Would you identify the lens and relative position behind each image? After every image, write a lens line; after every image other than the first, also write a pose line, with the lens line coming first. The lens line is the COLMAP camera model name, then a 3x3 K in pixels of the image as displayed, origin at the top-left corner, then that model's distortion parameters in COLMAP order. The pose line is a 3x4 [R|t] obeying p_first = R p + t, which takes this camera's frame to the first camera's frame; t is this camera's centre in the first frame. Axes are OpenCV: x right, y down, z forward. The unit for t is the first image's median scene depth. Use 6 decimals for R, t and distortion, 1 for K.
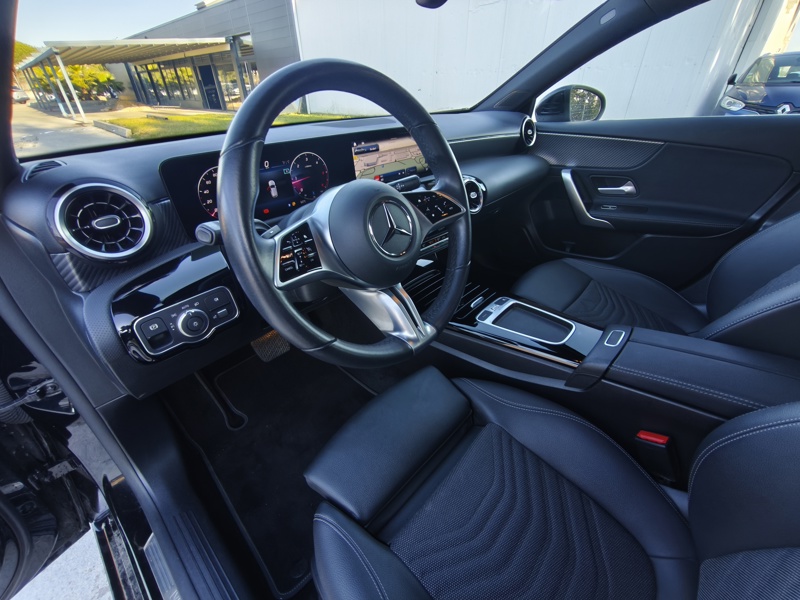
lens RADIAL K [[336.9, 0, 401.1], [0, 336.9, 301.1], [0, 0, 1]] dist [-0.005944, 0.000611]
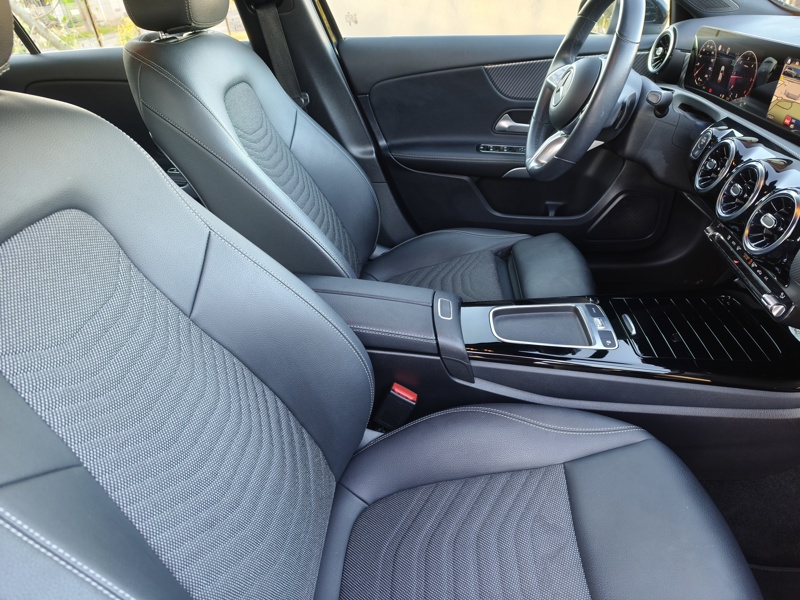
lens RADIAL K [[536.5, 0, 397.4], [0, 536.5, 302.5], [0, 0, 1]] dist [0.015551, -0.023478]
pose [[-0.777873, 0.394201, -0.489407, 1.470579], [-0.253981, 0.515141, 0.818610, -1.043920], [0.574811, 0.761075, -0.300595, 1.403396]]
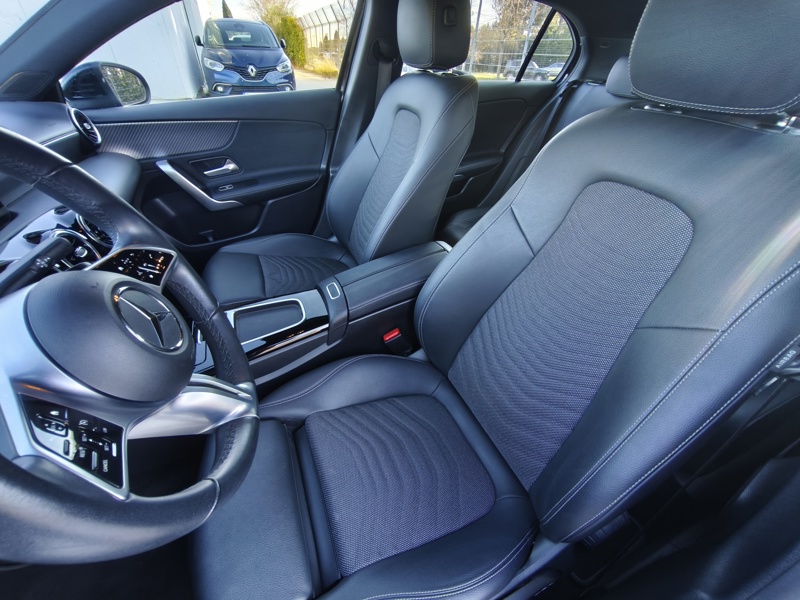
lens RADIAL K [[336.9, 0, 405.1], [0, 336.9, 299.6], [0, 0, 1]] dist [-0.005944, 0.000611]
pose [[0.401261, -0.521498, 0.753013, -0.230282], [0.454692, 0.827063, 0.330488, -0.165082], [-0.795138, 0.209777, 0.568989, 0.087798]]
